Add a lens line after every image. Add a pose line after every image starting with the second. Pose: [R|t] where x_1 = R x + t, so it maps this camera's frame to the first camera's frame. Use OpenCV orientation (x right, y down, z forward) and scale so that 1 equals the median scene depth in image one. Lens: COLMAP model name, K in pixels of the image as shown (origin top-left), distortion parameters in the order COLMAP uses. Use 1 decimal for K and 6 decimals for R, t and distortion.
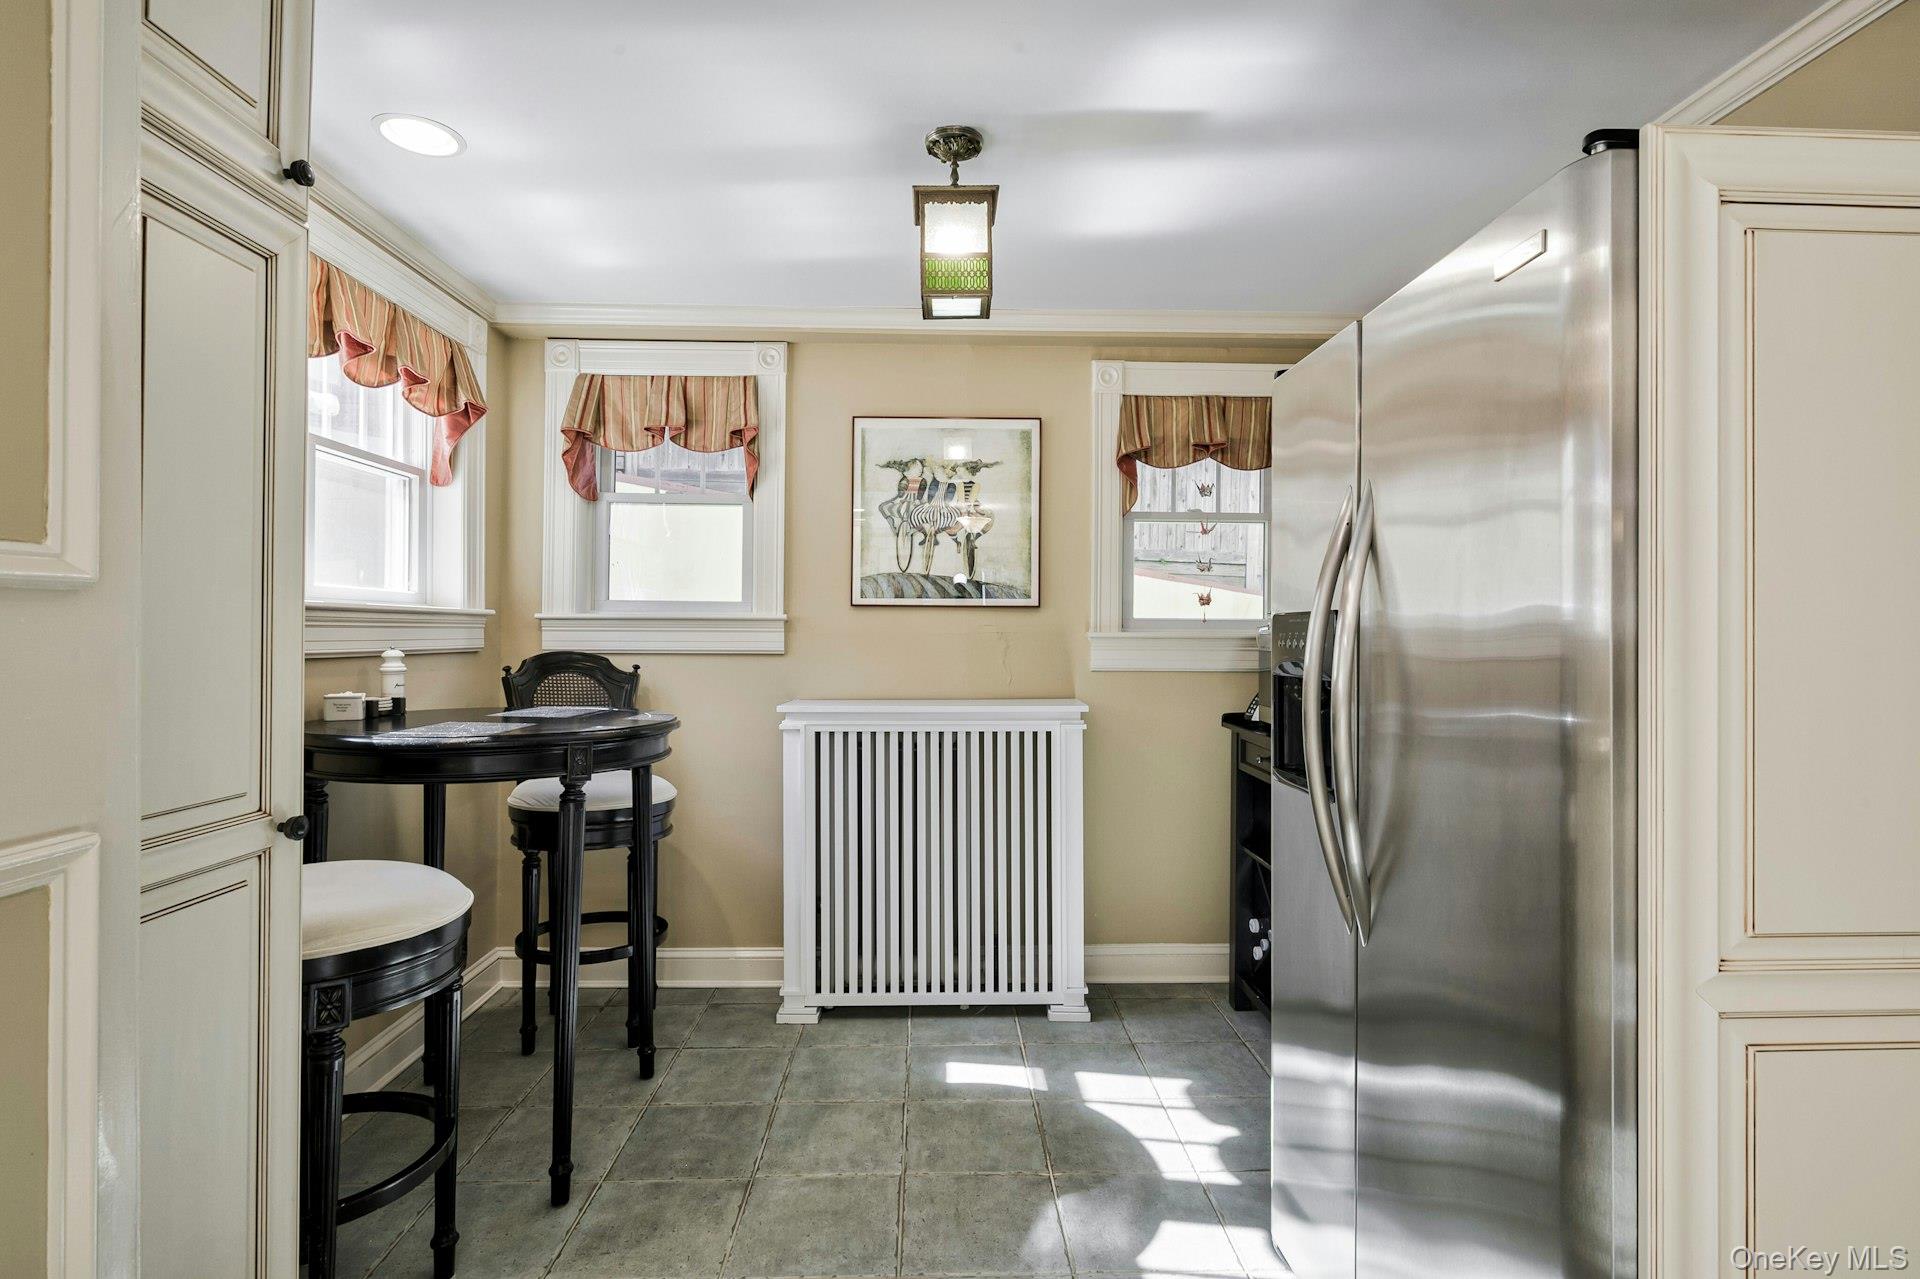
lens RADIAL K [[925.9, 0, 1000.4], [0, 925.9, 629.1], [0, 0, 1]] dist [0.005409, 0.000264]
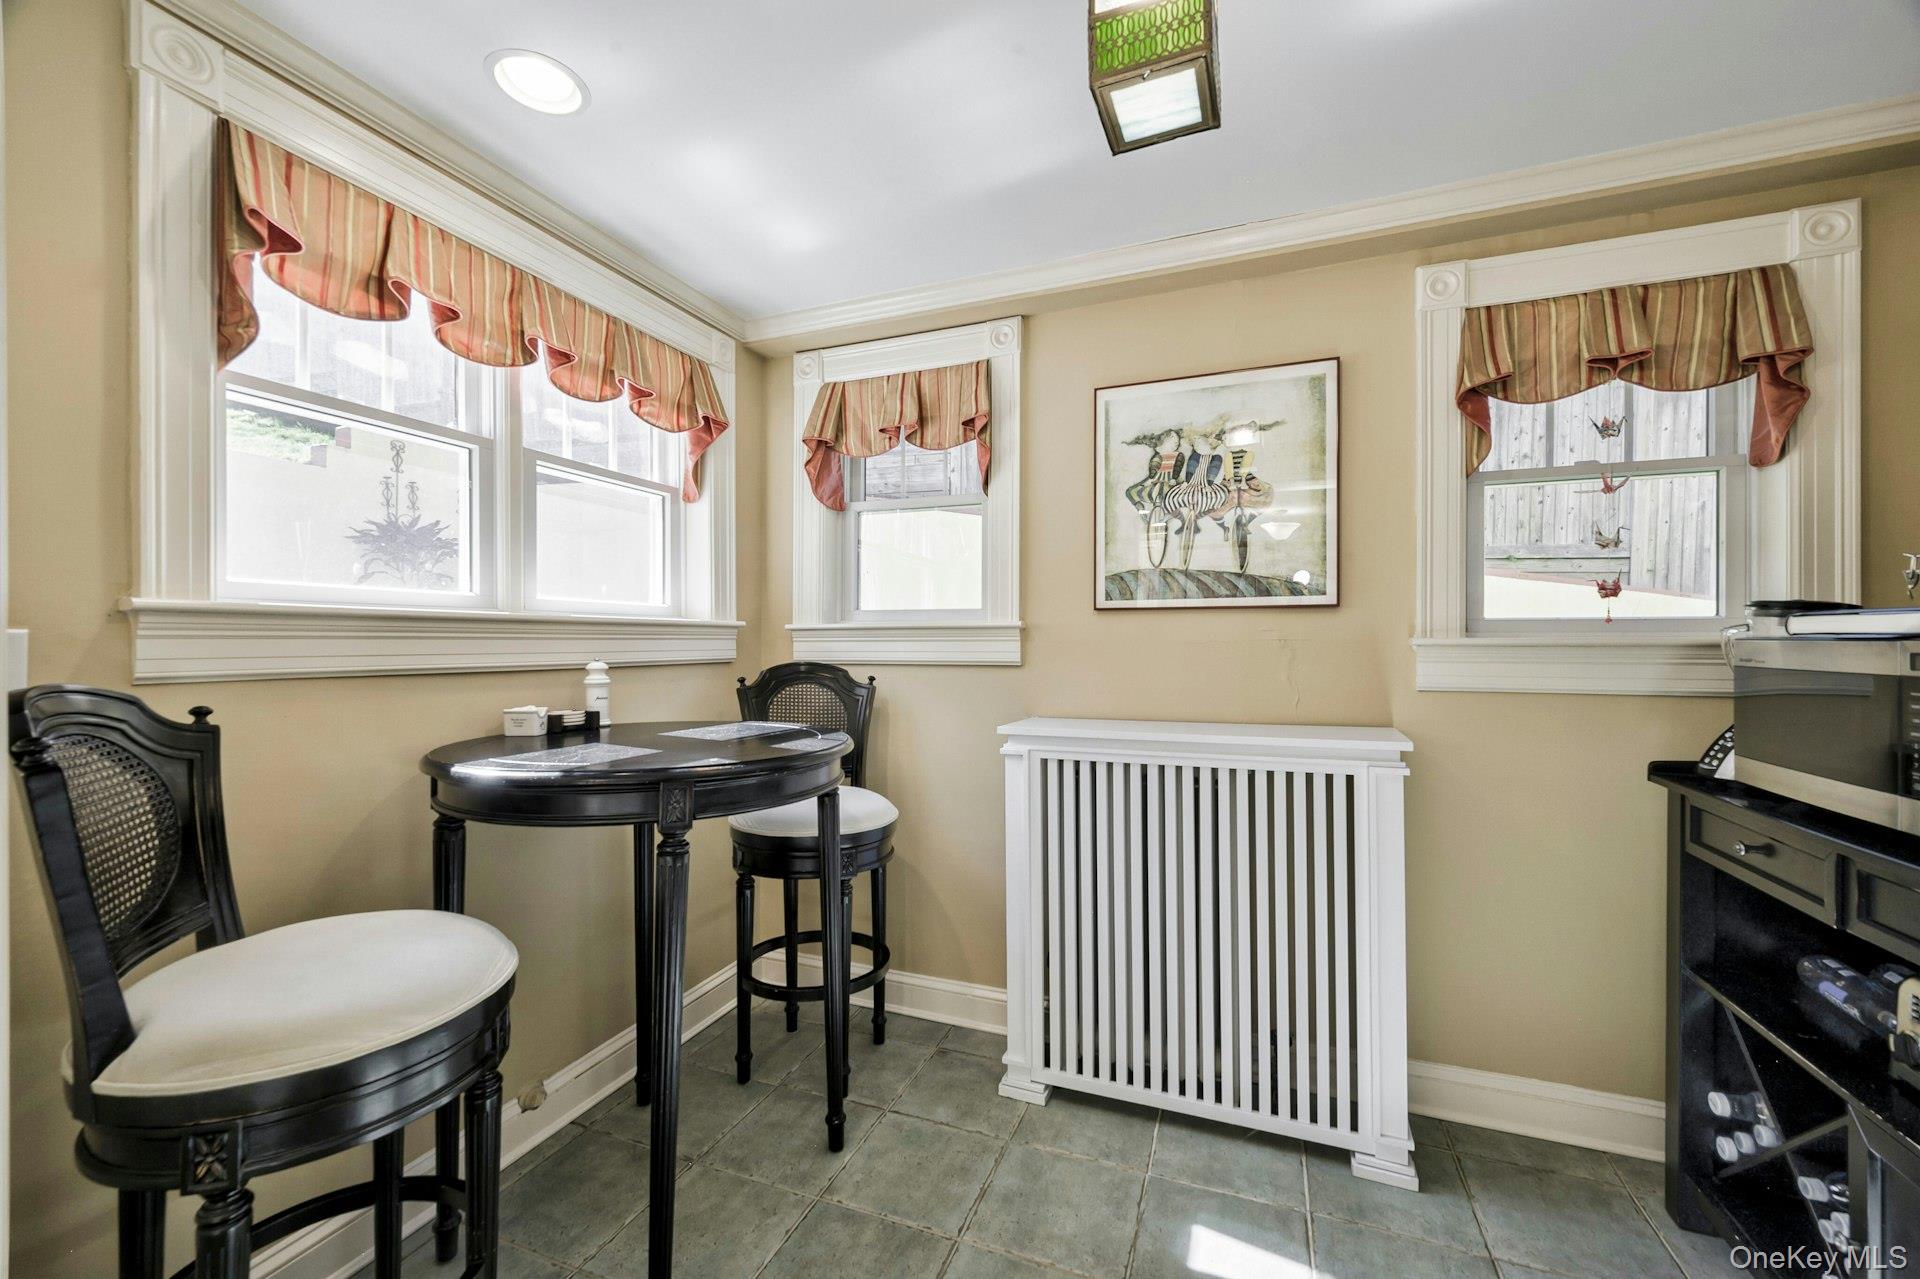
lens RADIAL K [[752.6, 0, 977.5], [0, 752.6, 644.0], [0, 0, 1]] dist [-0.001414, 0.000736]
pose [[0.907867, -0.005663, -0.419221, 0.034303], [0.008534, 0.999951, 0.004974, 0.002163], [0.419172, -0.008094, 0.907871, 0.338023]]
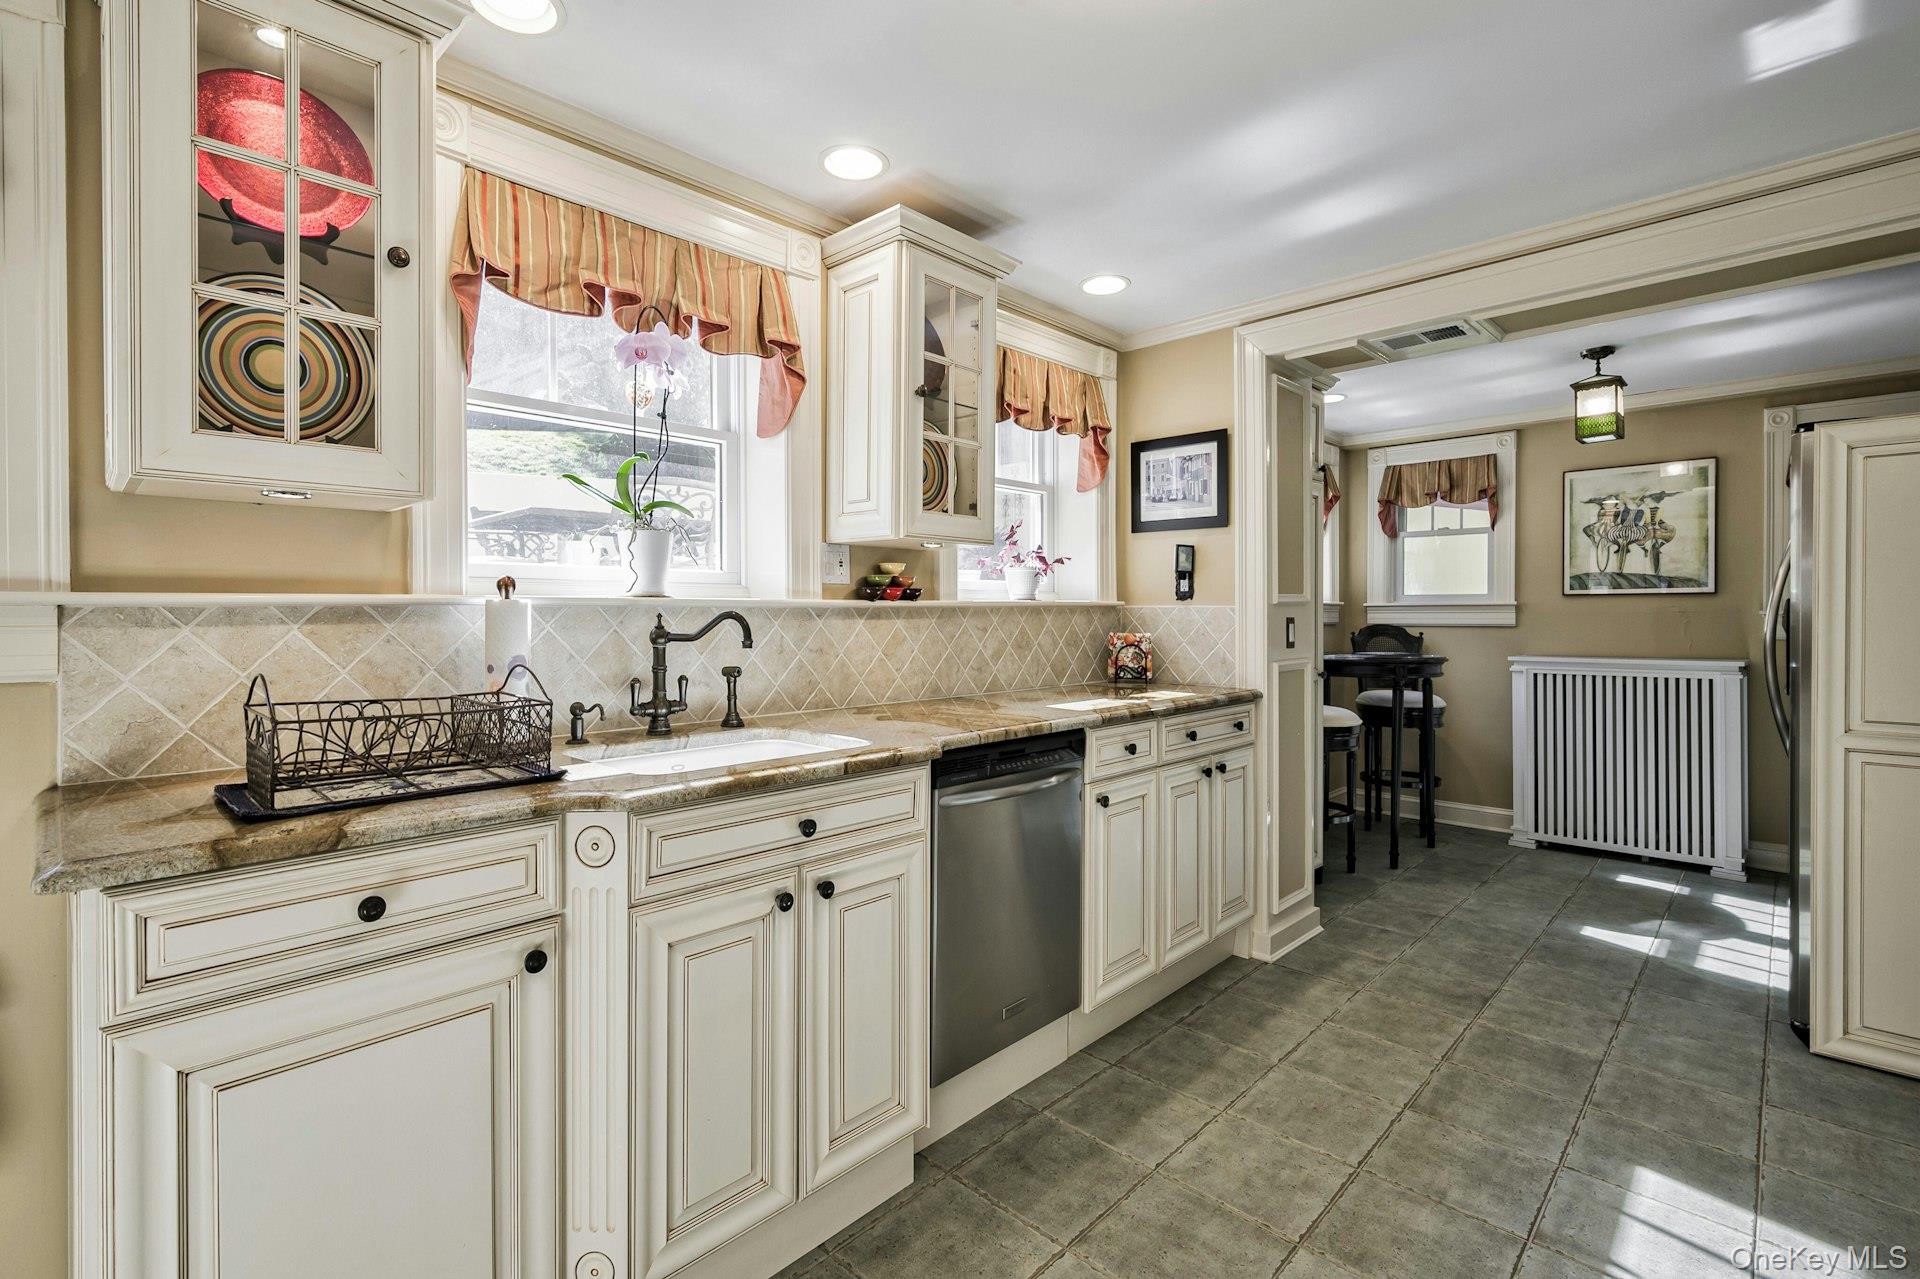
lens RADIAL K [[1009.7, 0, 975.1], [0, 1009.7, 625.6], [0, 0, 1]] dist [-0.011154, 0.002367]
pose [[0.719136, -0.001212, -0.694869, 0.313025], [0.010810, 0.999897, 0.009443, -0.000982], [0.694786, -0.014303, 0.719075, -0.925567]]
